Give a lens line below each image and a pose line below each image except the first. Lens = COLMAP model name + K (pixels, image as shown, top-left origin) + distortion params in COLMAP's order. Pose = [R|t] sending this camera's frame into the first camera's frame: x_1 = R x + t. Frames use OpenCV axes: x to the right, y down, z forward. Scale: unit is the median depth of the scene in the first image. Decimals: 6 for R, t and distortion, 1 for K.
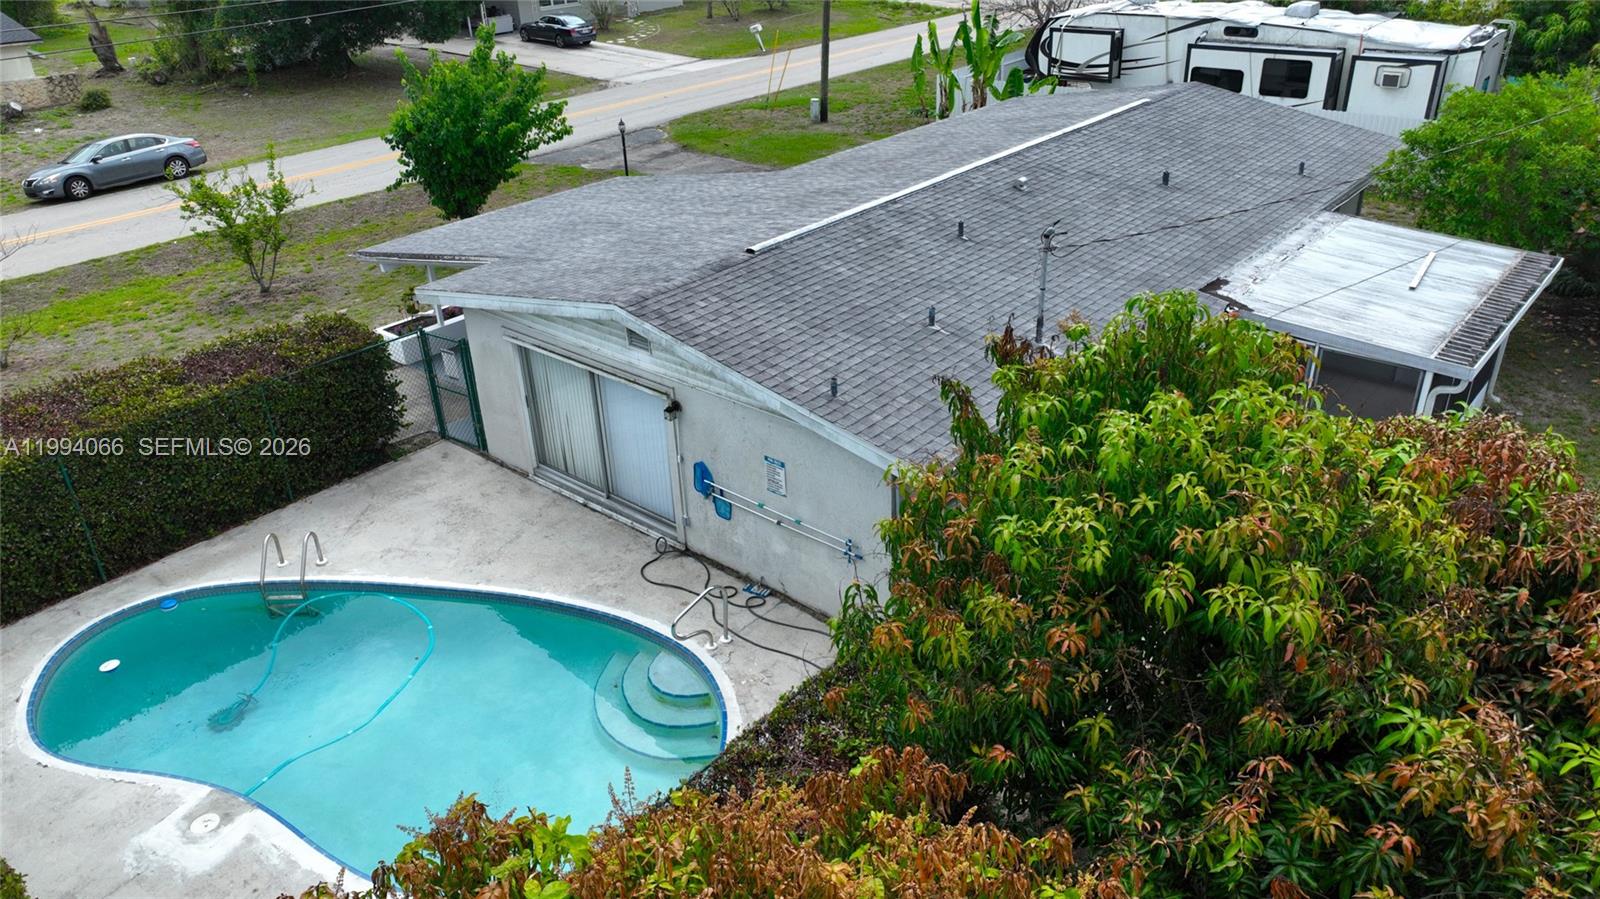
lens RADIAL K [[1122.2, 0, 806.4], [0, 1122.2, 455.1], [0, 0, 1]] dist [0.008515, 0.004651]
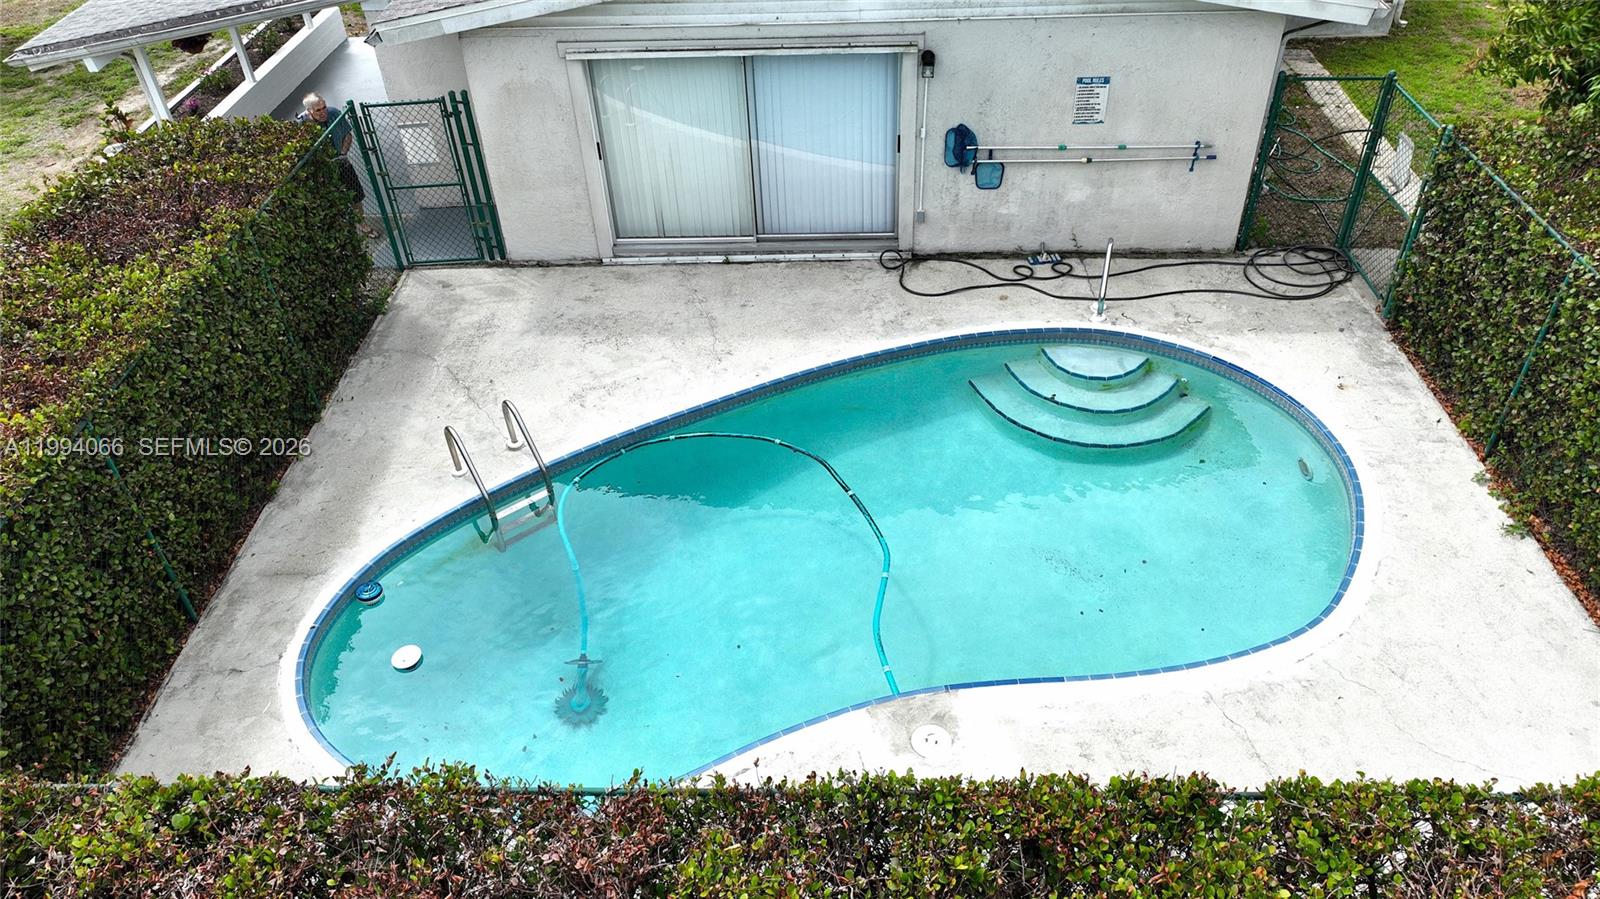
lens RADIAL K [[1122.2, 0, 805.6], [0, 1122.2, 440.2], [0, 0, 1]] dist [0.008515, 0.004651]
pose [[0.783777, -0.384501, 0.487702, -0.522979], [0.301306, 0.922107, 0.242760, -0.011126], [-0.543055, -0.043322, 0.838579, 0.306279]]
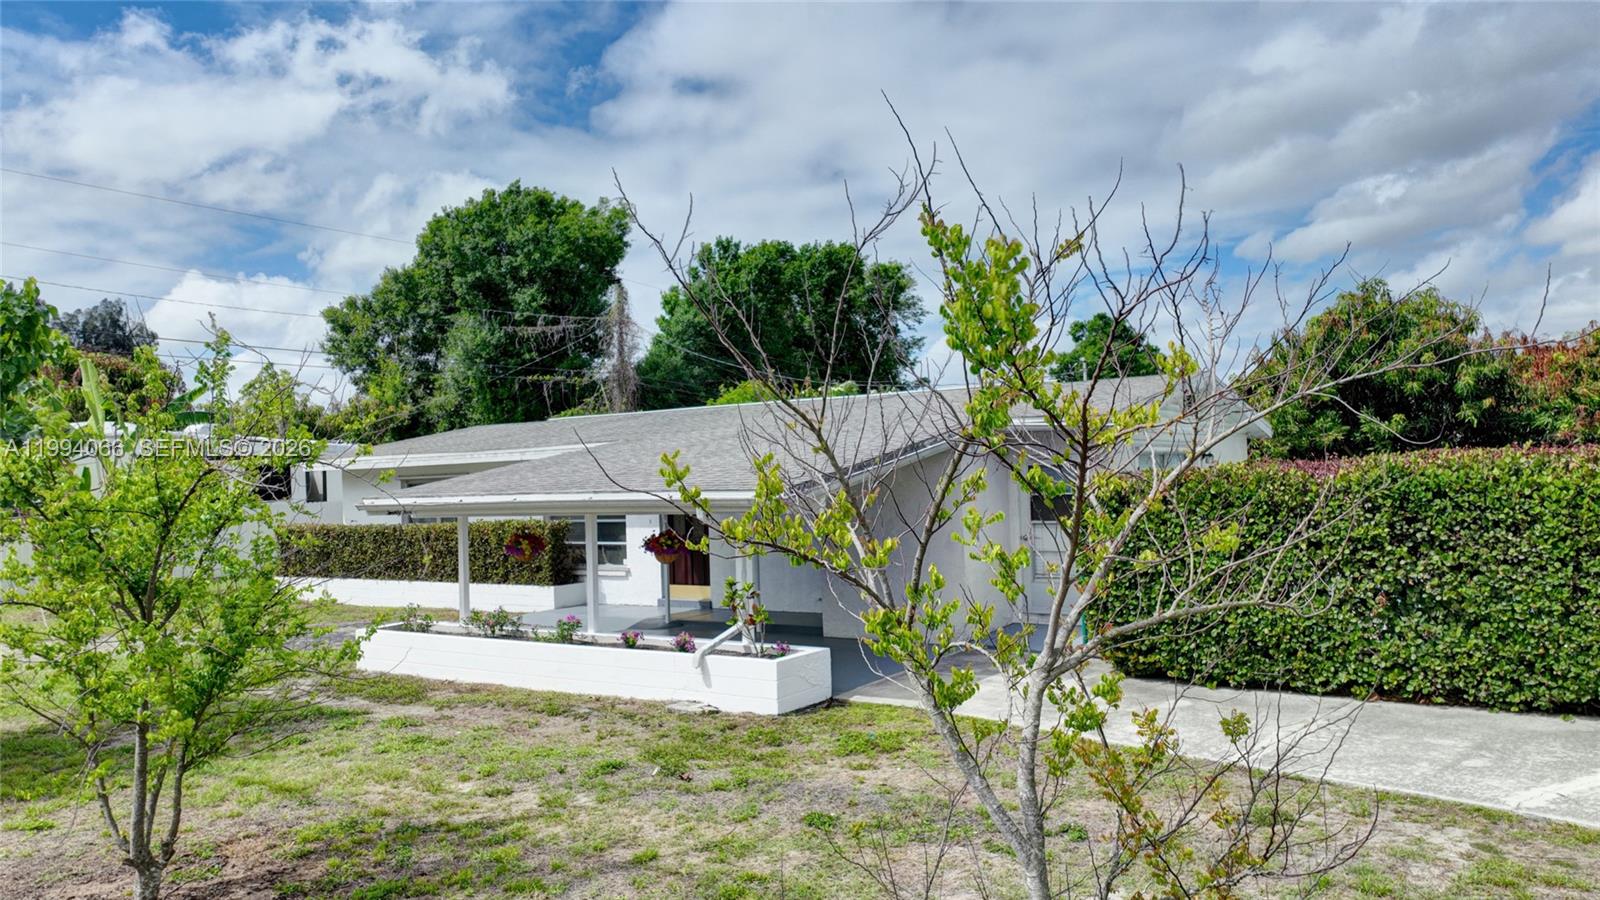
lens RADIAL K [[1122.2, 0, 799.6], [0, 1122.2, 433.6], [0, 0, 1]] dist [0.008515, 0.004651]
pose [[-0.113677, 0.068579, 0.991148, -1.070716], [0.500778, 0.865572, -0.002455, -0.235193], [-0.858078, 0.496067, -0.132738, 1.234348]]
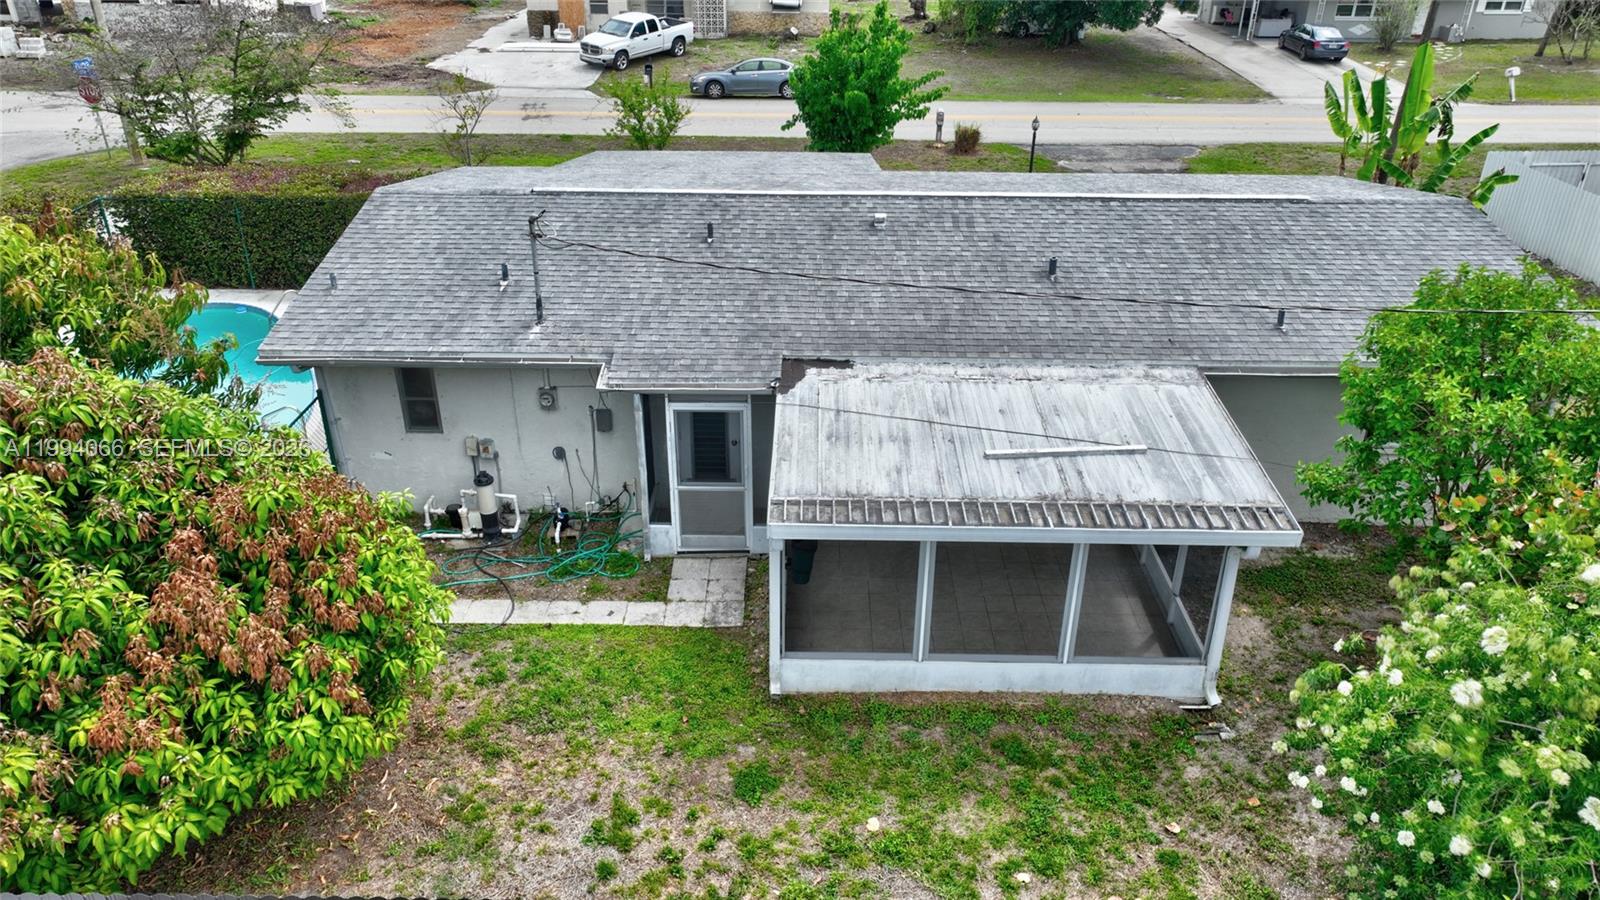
lens RADIAL K [[1122.2, 0, 803.8], [0, 1122.2, 453.1], [0, 0, 1]] dist [0.008515, 0.004651]
pose [[0.636983, 0.392534, -0.663453, 0.854255], [-0.388440, 0.906836, 0.163590, -0.200321], [0.665858, 0.153508, 0.730115, 0.330503]]
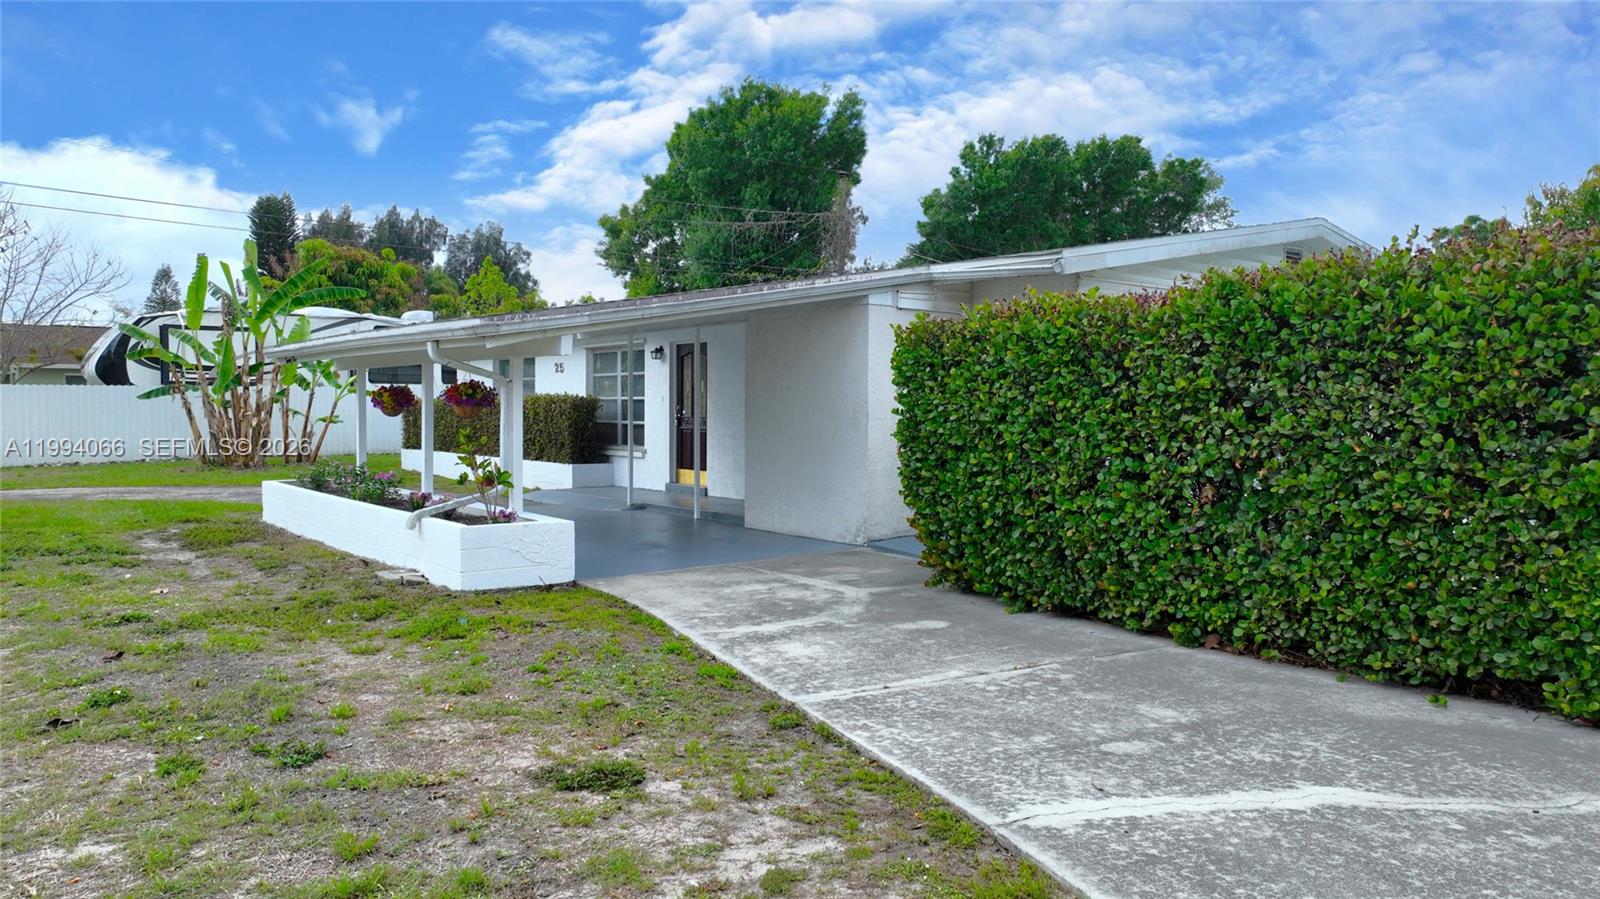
lens RADIAL K [[1122.2, 0, 814.3], [0, 1122.2, 422.6], [0, 0, 1]] dist [0.008515, 0.004651]
pose [[0.194112, 0.016178, 0.980846, -0.917398], [0.451858, 0.886003, -0.104037, -0.058871], [-0.870715, 0.463398, 0.164673, 0.992384]]
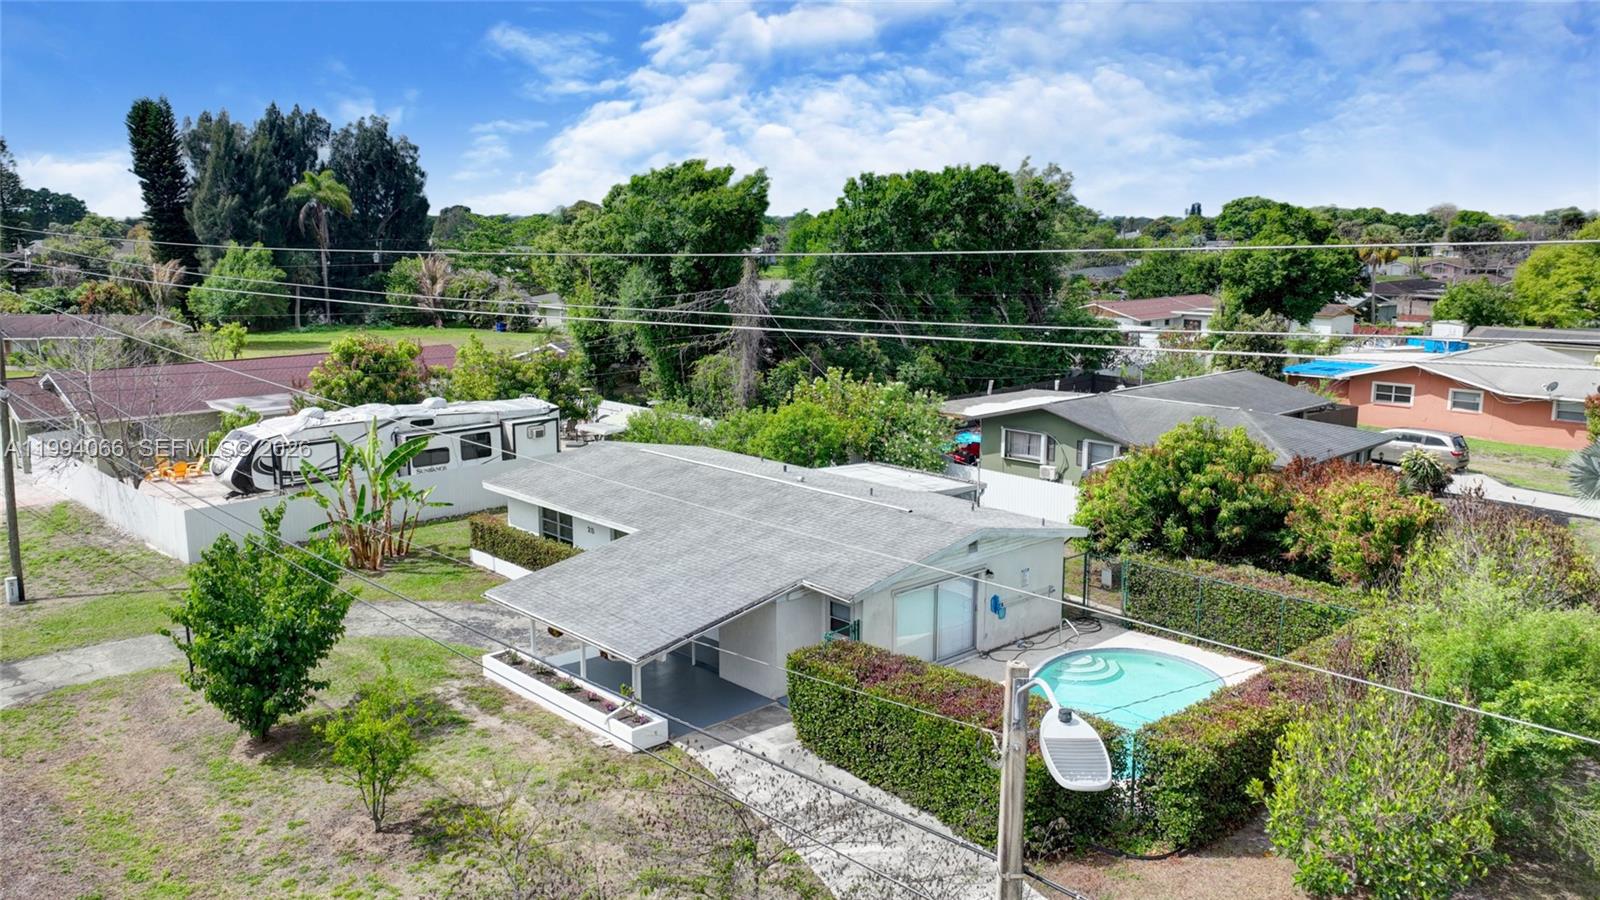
lens RADIAL K [[1235.9, 0, 808.9], [0, 1235.9, 441.2], [0, 0, 1]] dist [0.015608, -0.014285]
pose [[0.111987, -0.143531, 0.983289, -1.857921], [0.463505, 0.882822, 0.076078, -0.459274], [-0.878989, 0.447240, 0.165392, 0.638745]]
